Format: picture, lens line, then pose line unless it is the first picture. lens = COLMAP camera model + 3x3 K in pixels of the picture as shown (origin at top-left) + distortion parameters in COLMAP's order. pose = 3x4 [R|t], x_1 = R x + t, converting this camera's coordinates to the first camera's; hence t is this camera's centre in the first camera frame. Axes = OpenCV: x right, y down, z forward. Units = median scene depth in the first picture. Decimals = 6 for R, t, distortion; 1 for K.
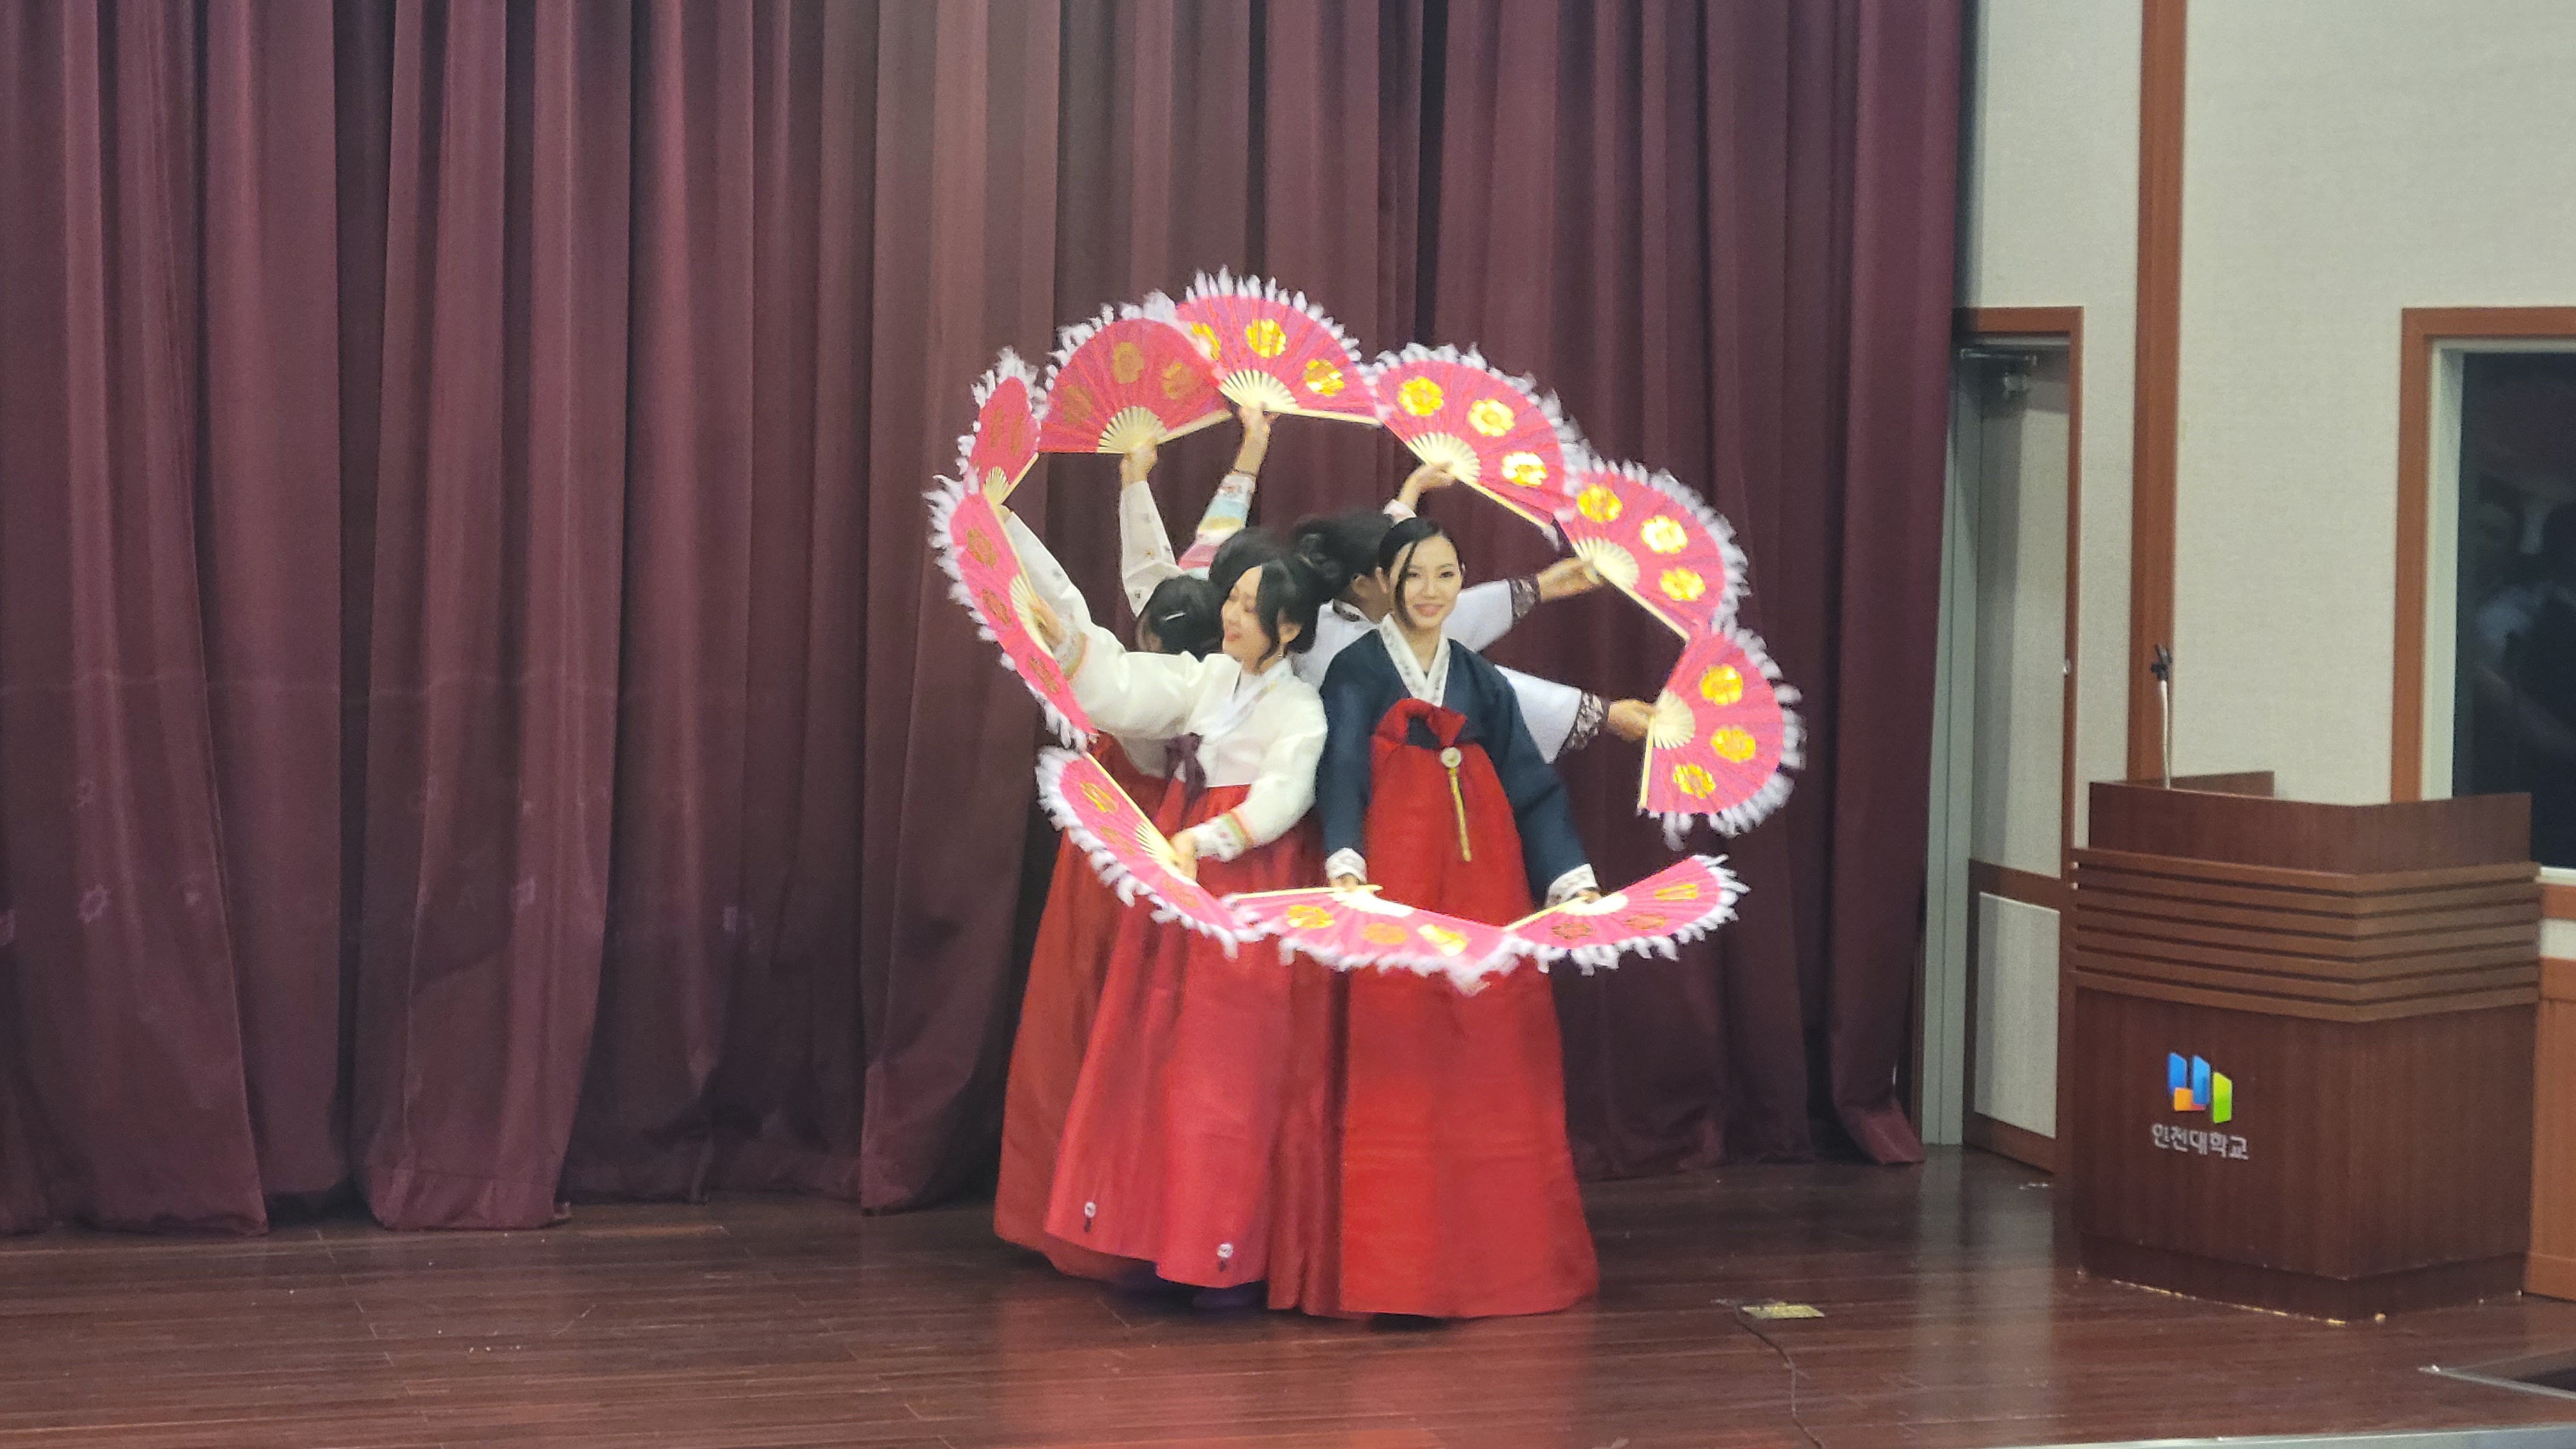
lens RADIAL K [[5265.0, 0, 1336.4], [0, 5265.0, 691.7], [0, 0, 1]] dist [0.148493, 0.000000]
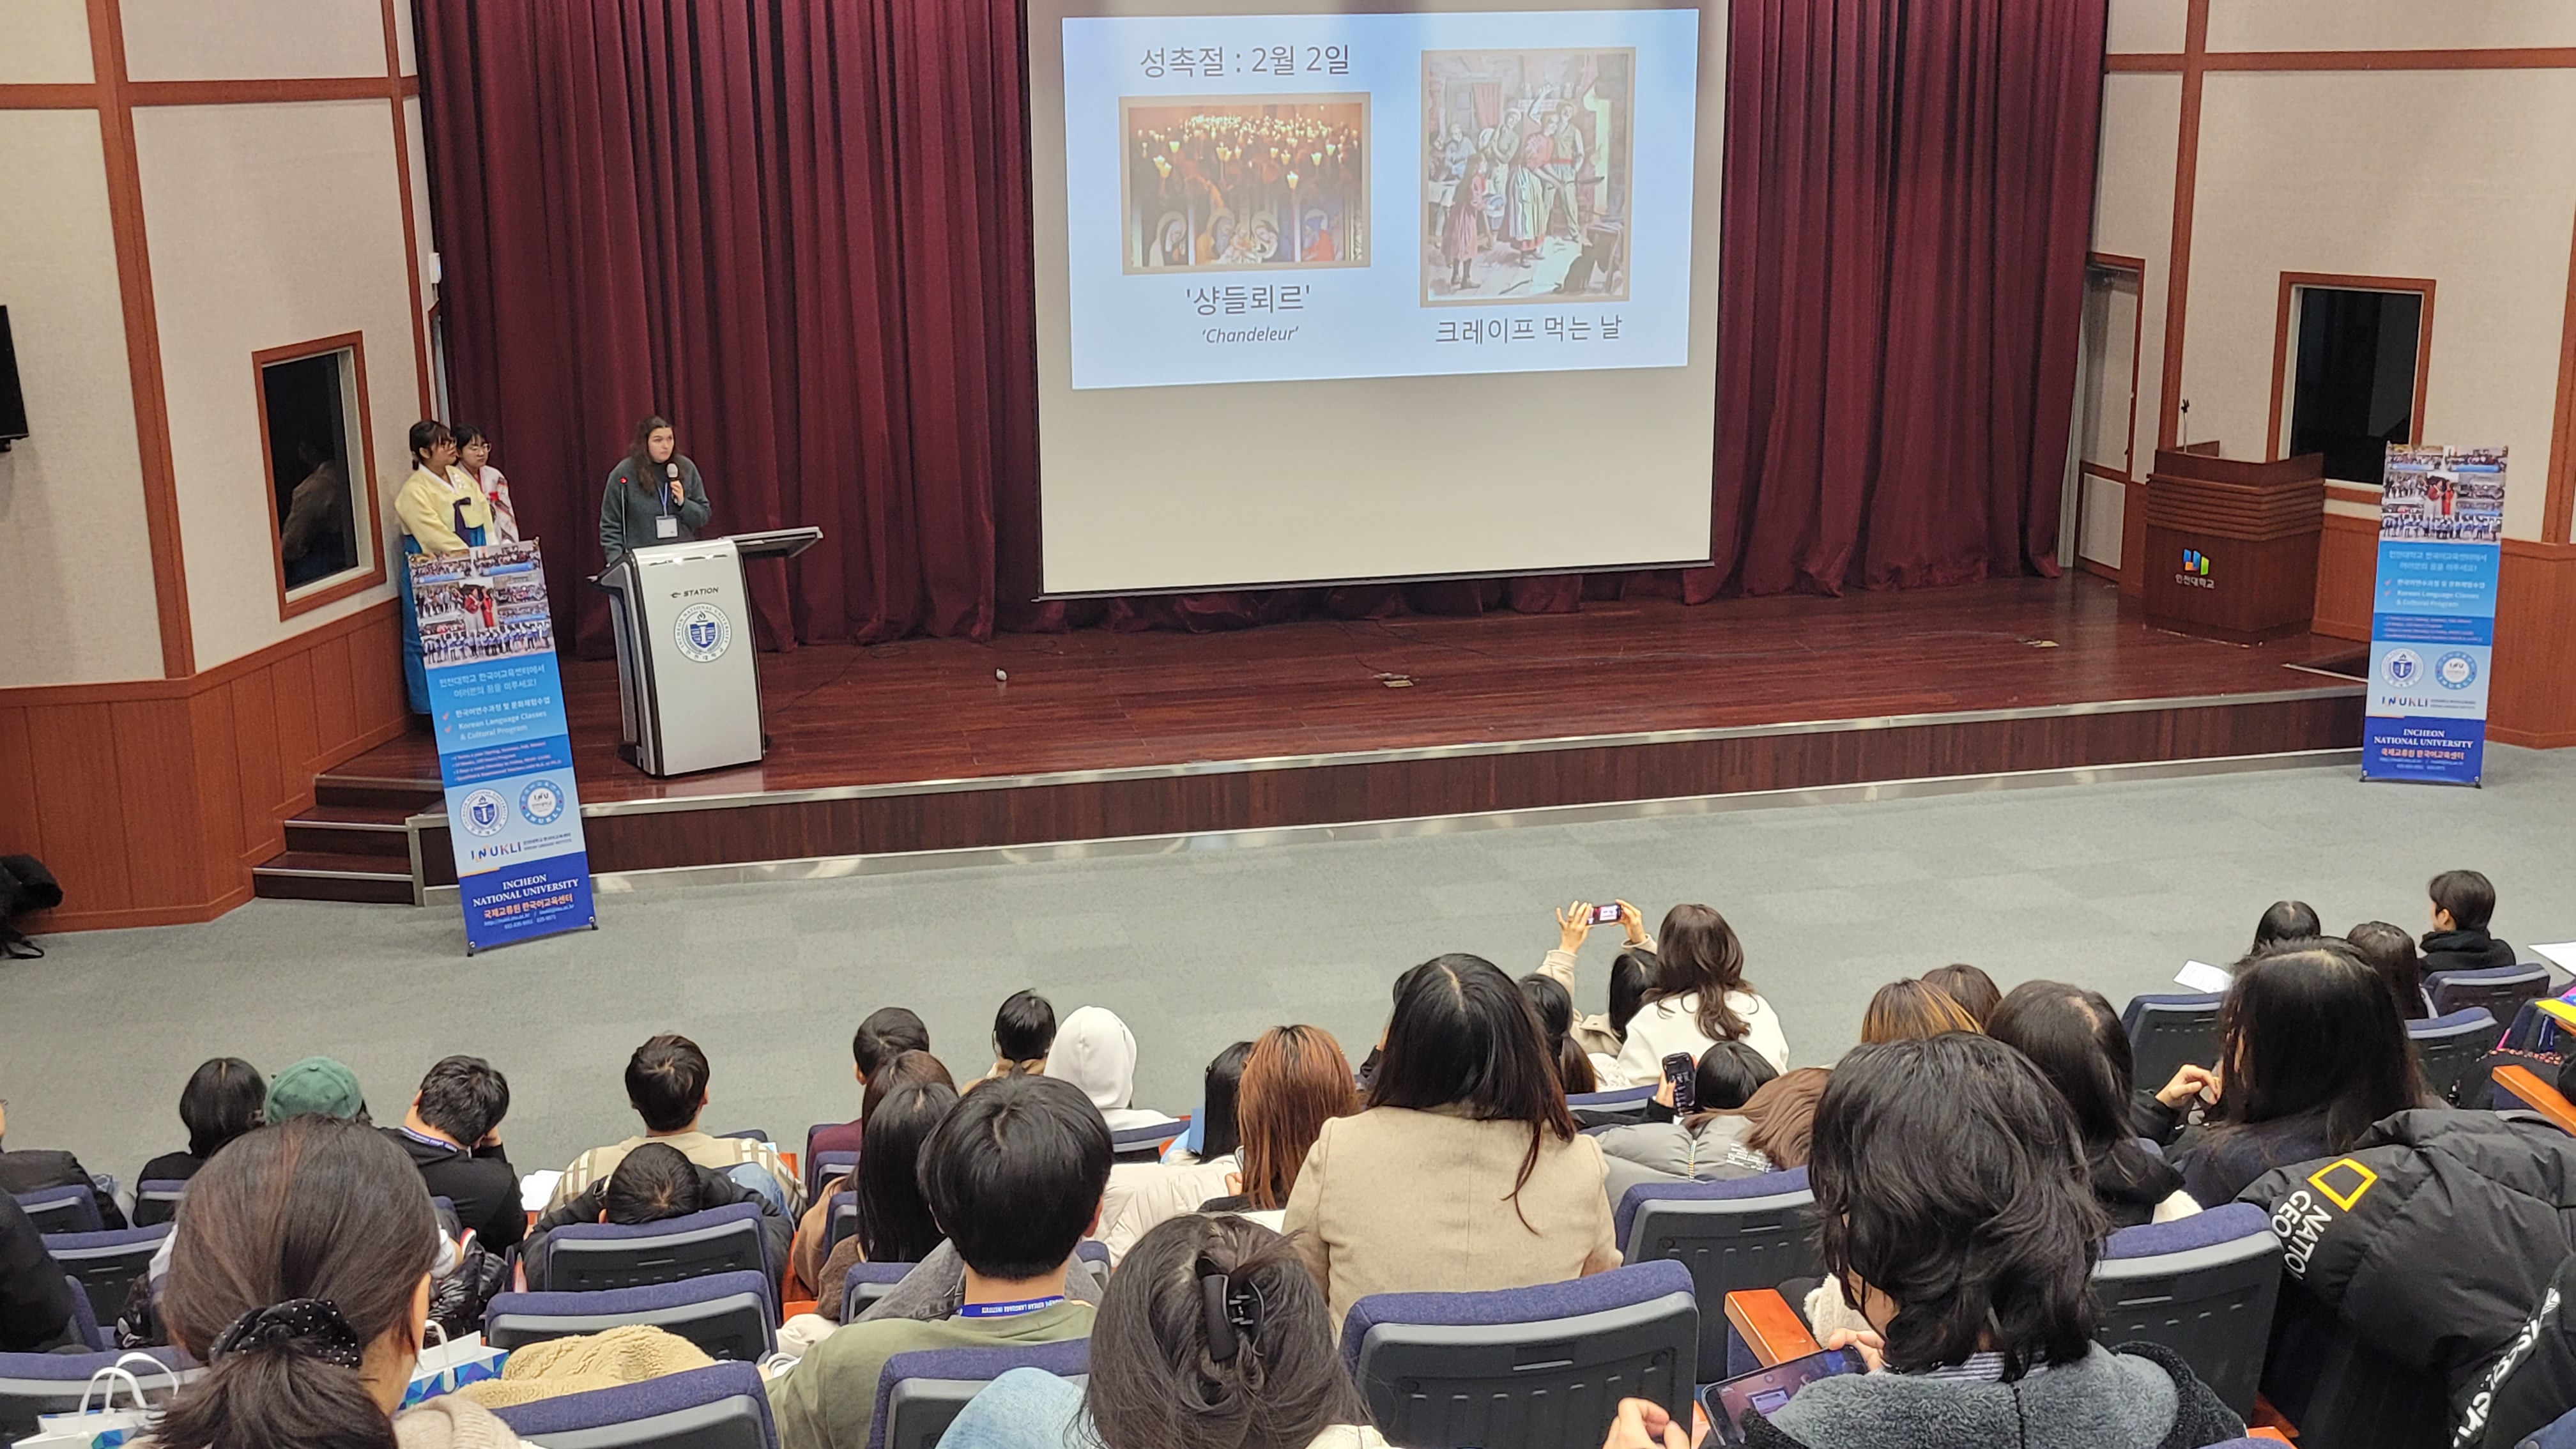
lens RADIAL K [[2551.0, 0, 1304.3], [0, 2551.0, 720.7], [0, 0, 1]] dist [0.040057, 0.000000]
pose [[0.996541, -0.004164, -0.082997, -0.184115], [0.019604, 0.982335, 0.186103, -0.098756], [0.080756, -0.187086, 0.979019, -0.360431]]
